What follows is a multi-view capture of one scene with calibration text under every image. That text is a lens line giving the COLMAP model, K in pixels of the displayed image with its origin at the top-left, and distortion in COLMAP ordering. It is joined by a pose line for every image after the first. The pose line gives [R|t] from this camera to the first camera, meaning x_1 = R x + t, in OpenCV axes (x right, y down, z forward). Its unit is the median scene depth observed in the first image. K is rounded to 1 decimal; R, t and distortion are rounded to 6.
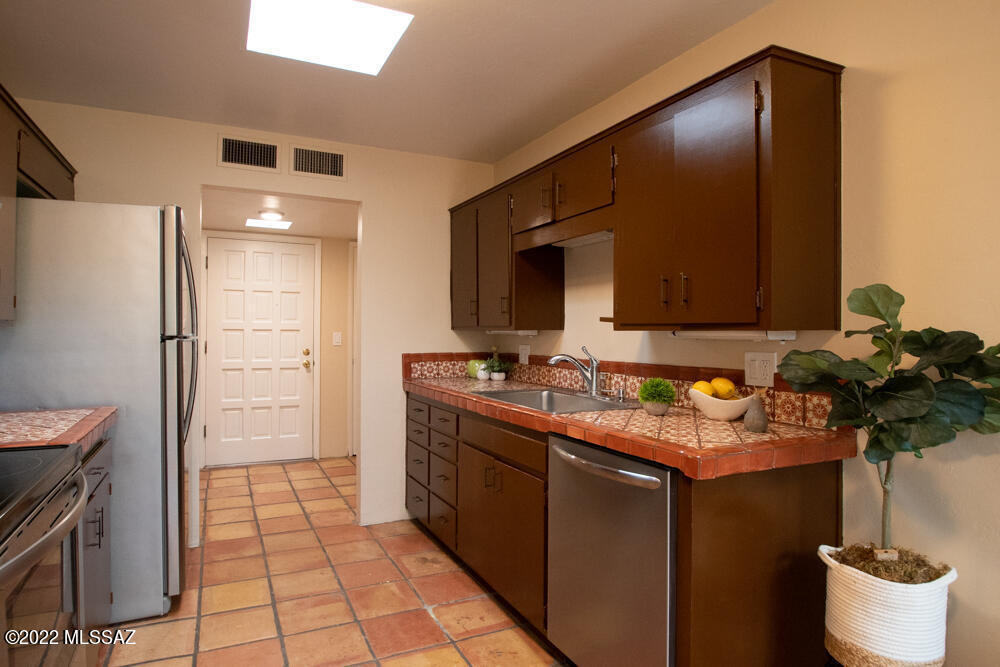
lens RADIAL K [[566.0, 0, 500.0], [0, 566.0, 333.5], [0, 0, 1]] dist [-0.001575, -0.002394]
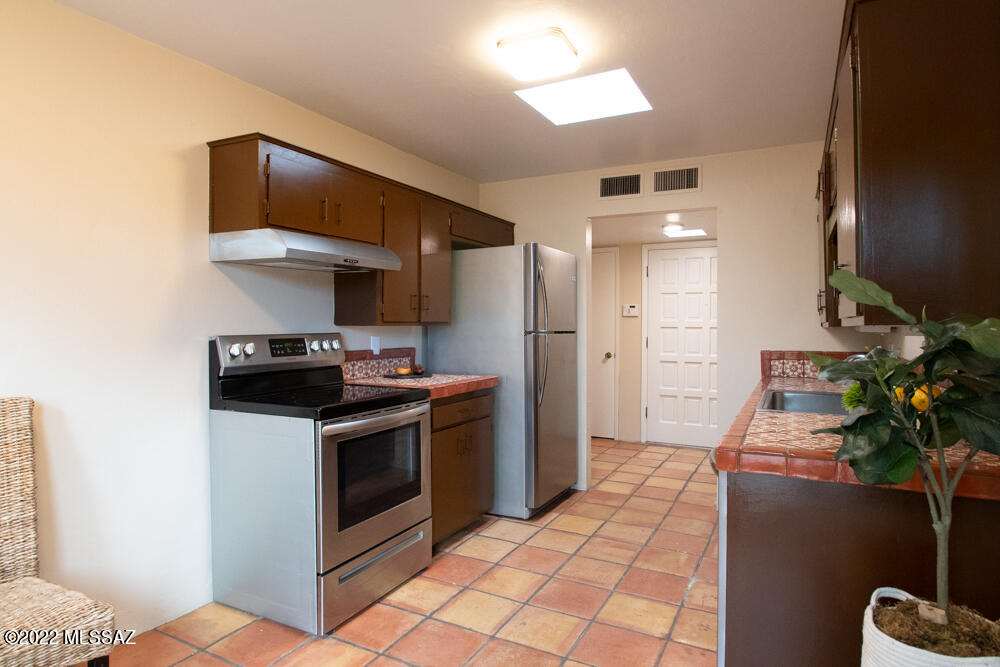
lens RADIAL K [[566.0, 0, 500.0], [0, 566.0, 333.5], [0, 0, 1]] dist [-0.001575, -0.002394]
pose [[0.617560, 0.004306, -0.786512, 0.353648], [-0.002032, 0.999990, 0.003879, 0.002687], [0.786521, -0.000797, 0.617563, 0.019219]]
